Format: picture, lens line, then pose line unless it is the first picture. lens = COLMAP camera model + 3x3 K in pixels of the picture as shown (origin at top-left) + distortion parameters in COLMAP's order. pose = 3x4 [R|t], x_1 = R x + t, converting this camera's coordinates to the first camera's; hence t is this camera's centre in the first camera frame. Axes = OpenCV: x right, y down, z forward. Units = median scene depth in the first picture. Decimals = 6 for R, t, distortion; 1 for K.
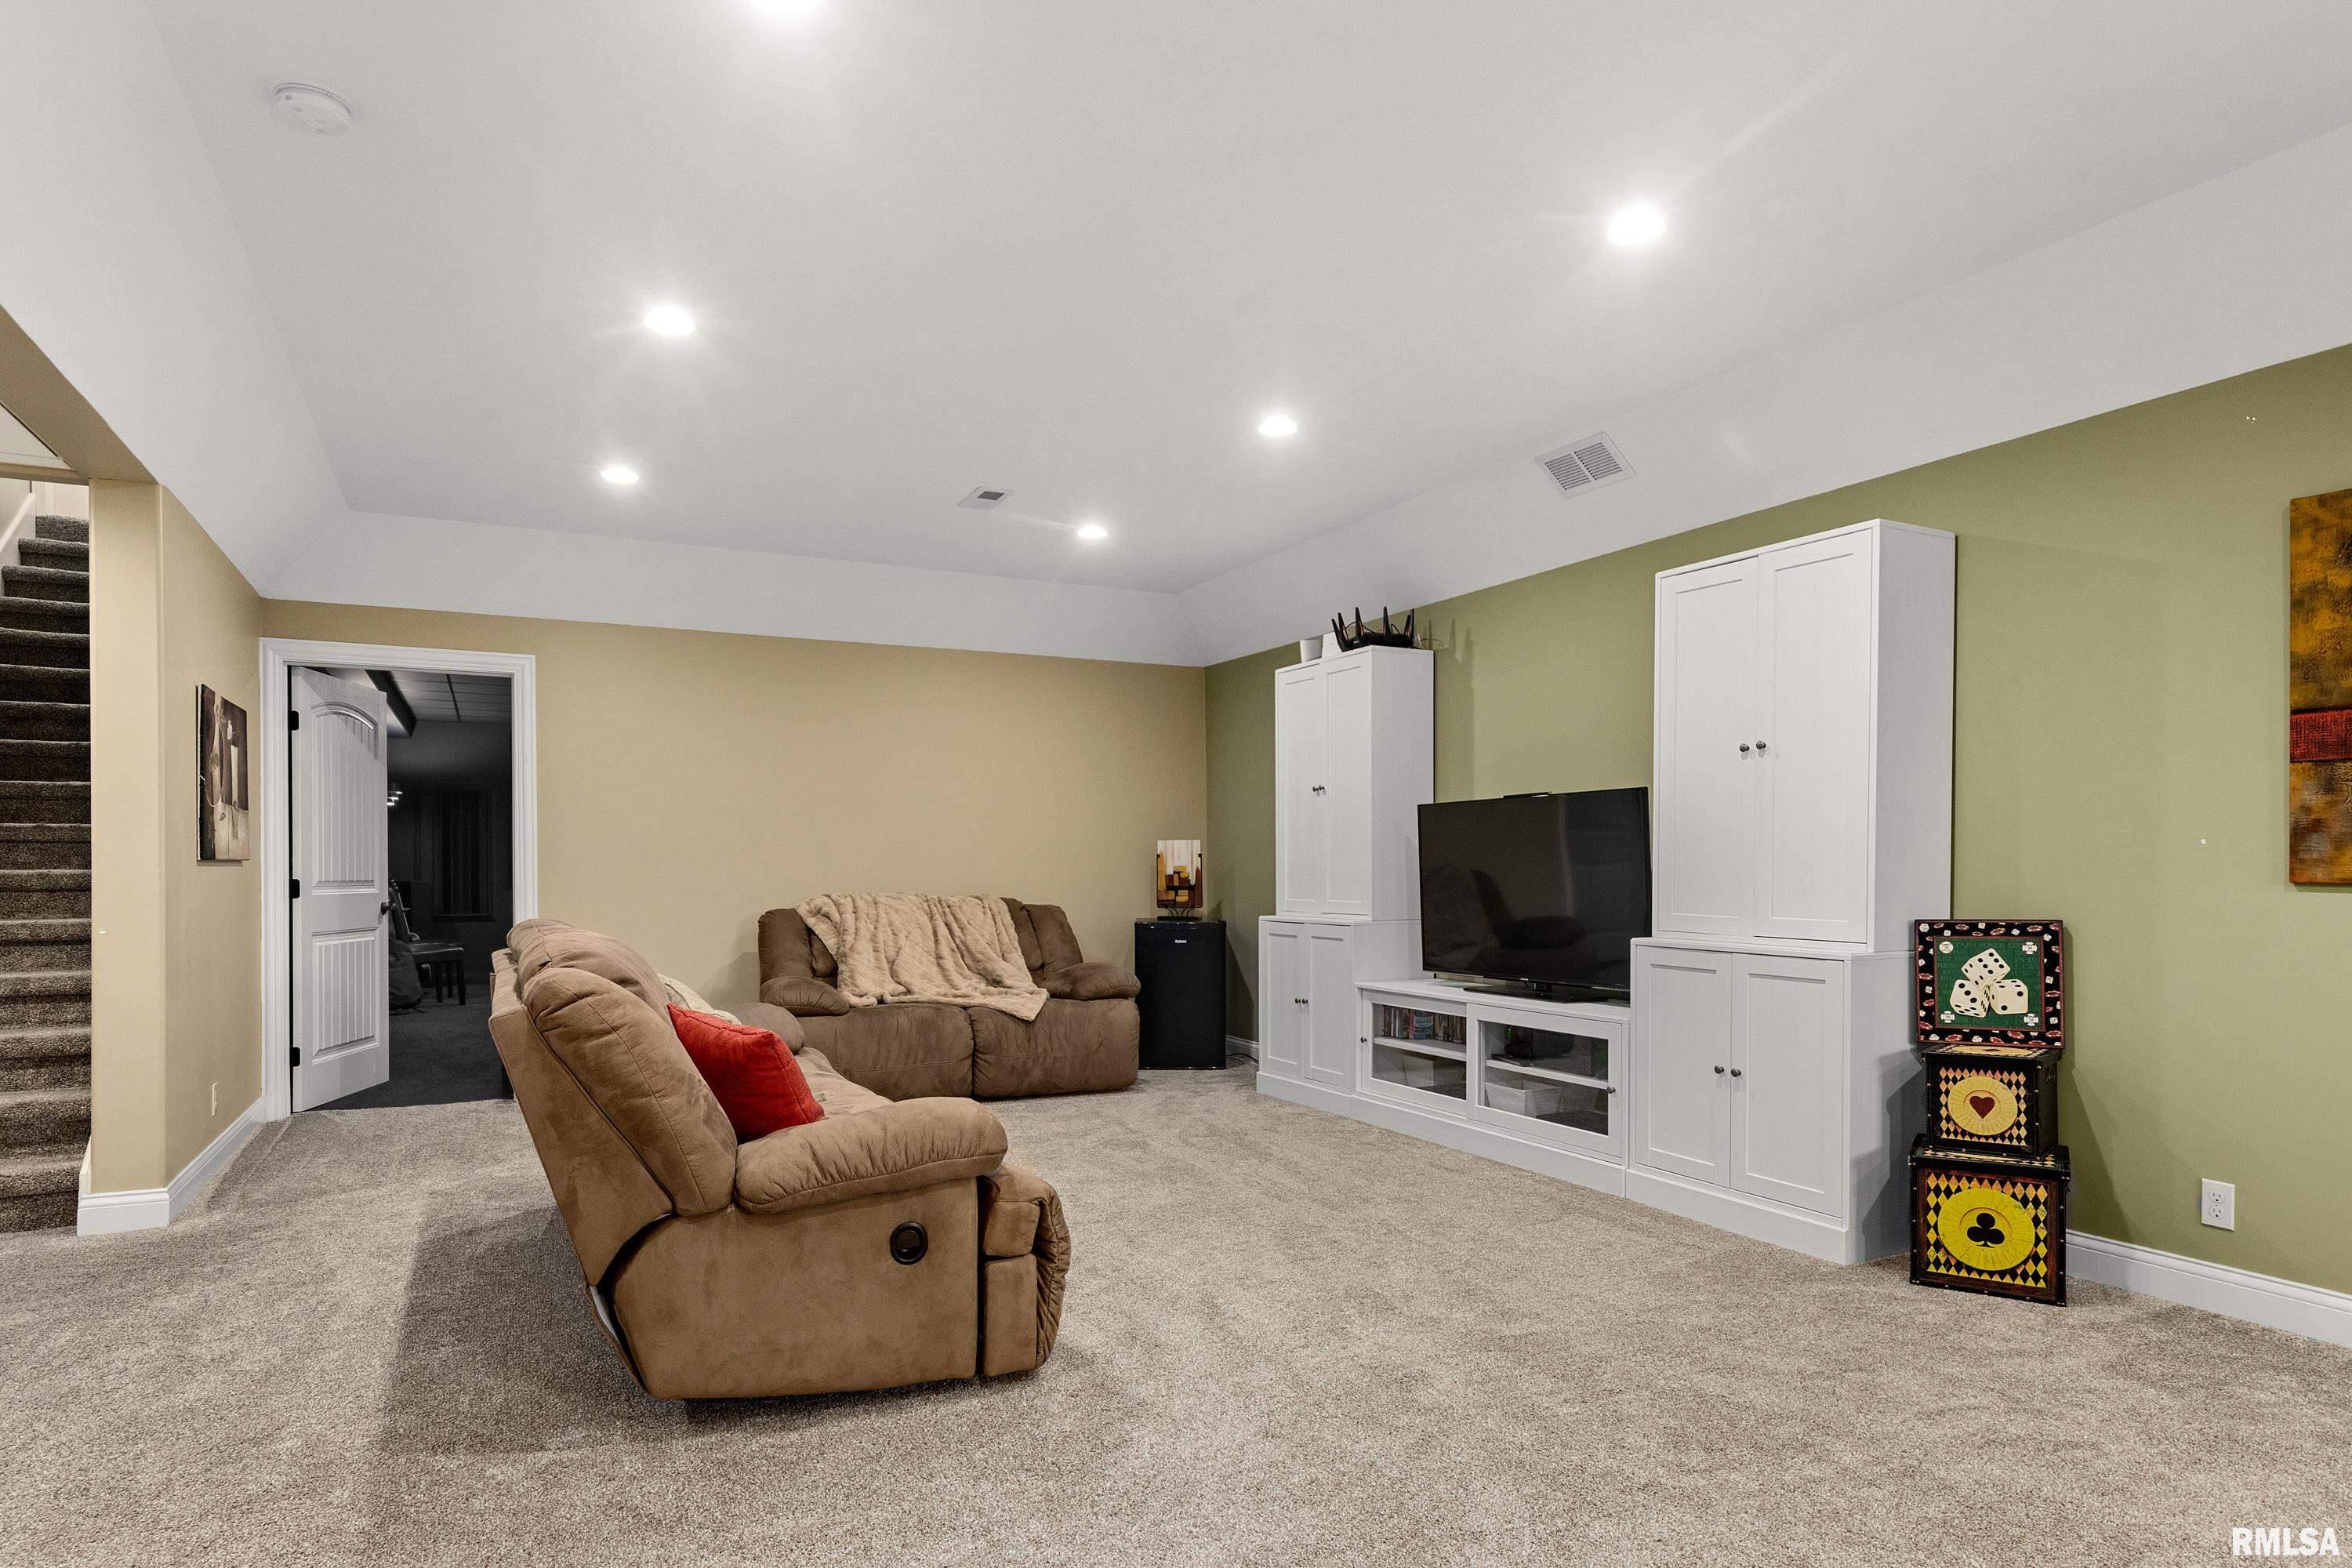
lens RADIAL K [[1321.3, 0, 1173.3], [0, 1321.3, 873.3], [0, 0, 1]] dist [0.000294, -0.000560]
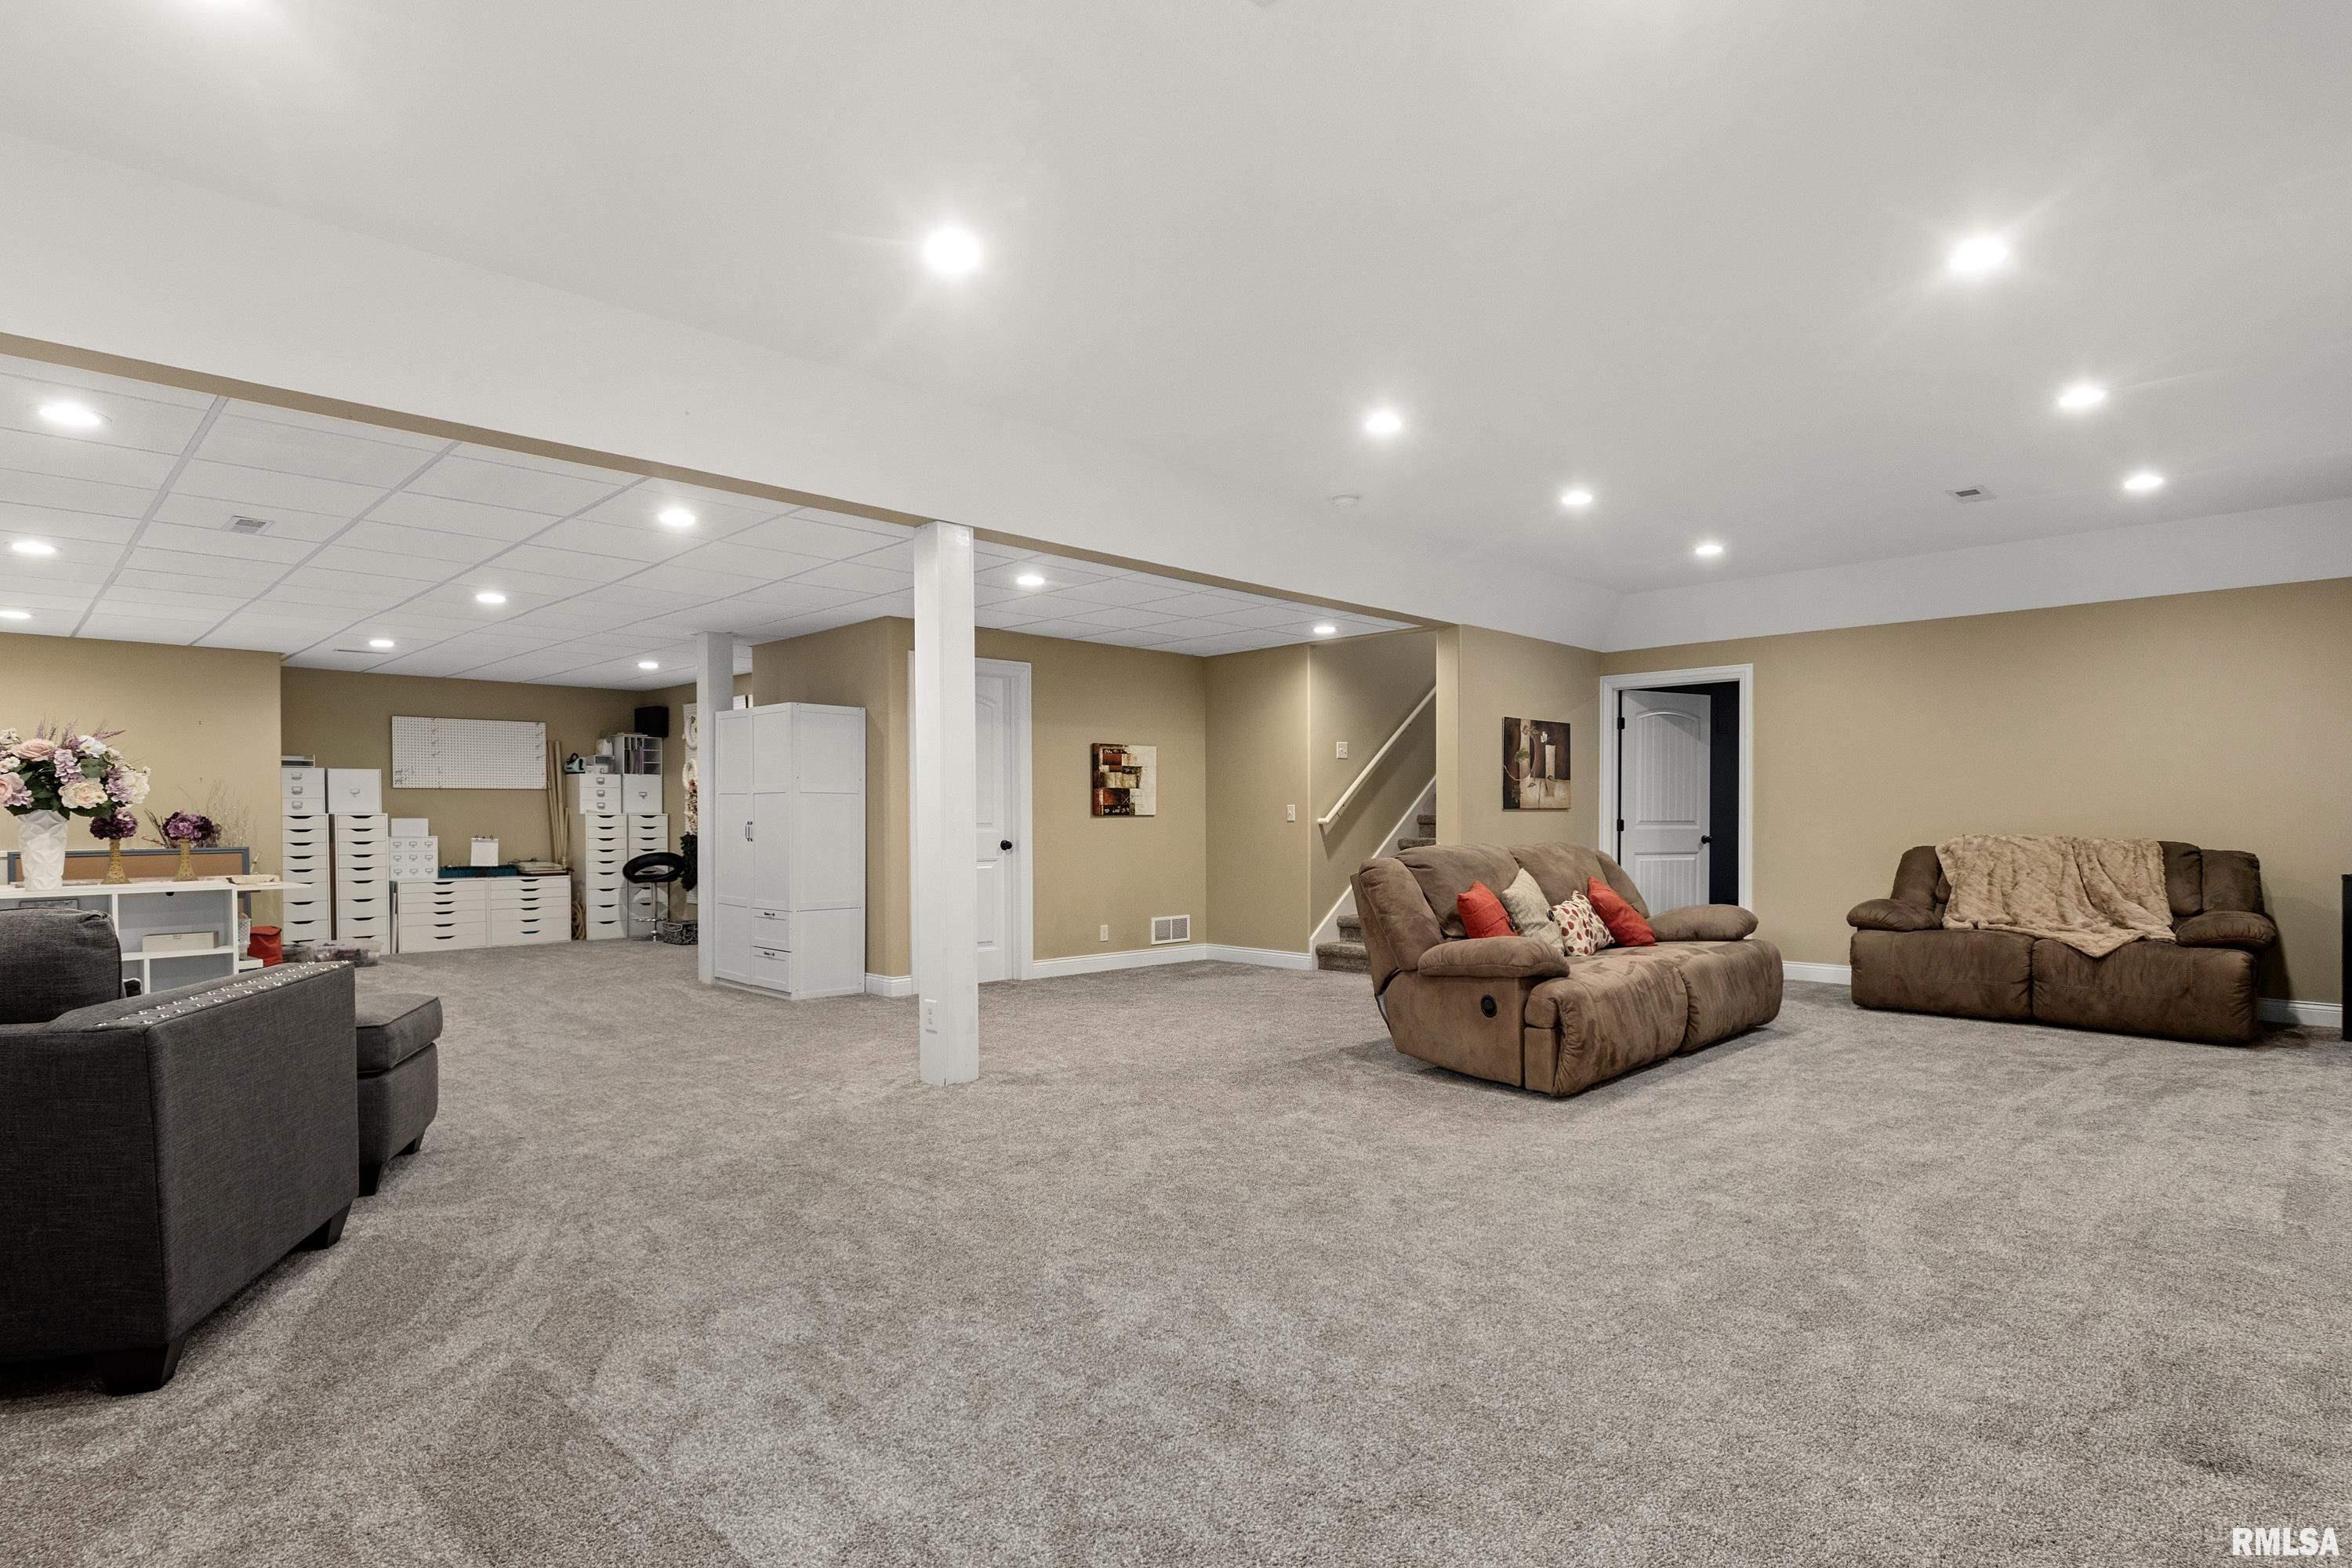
lens RADIAL K [[1184.7, 0, 1173.5], [0, 1184.7, 819.8], [0, 0, 1]] dist [0.000330, 0.000218]
pose [[0.305101, 0.004894, -0.952307, 0.641962], [-0.002240, 0.999988, 0.004421, -0.000411], [0.952317, 0.000785, 0.305108, 0.013038]]
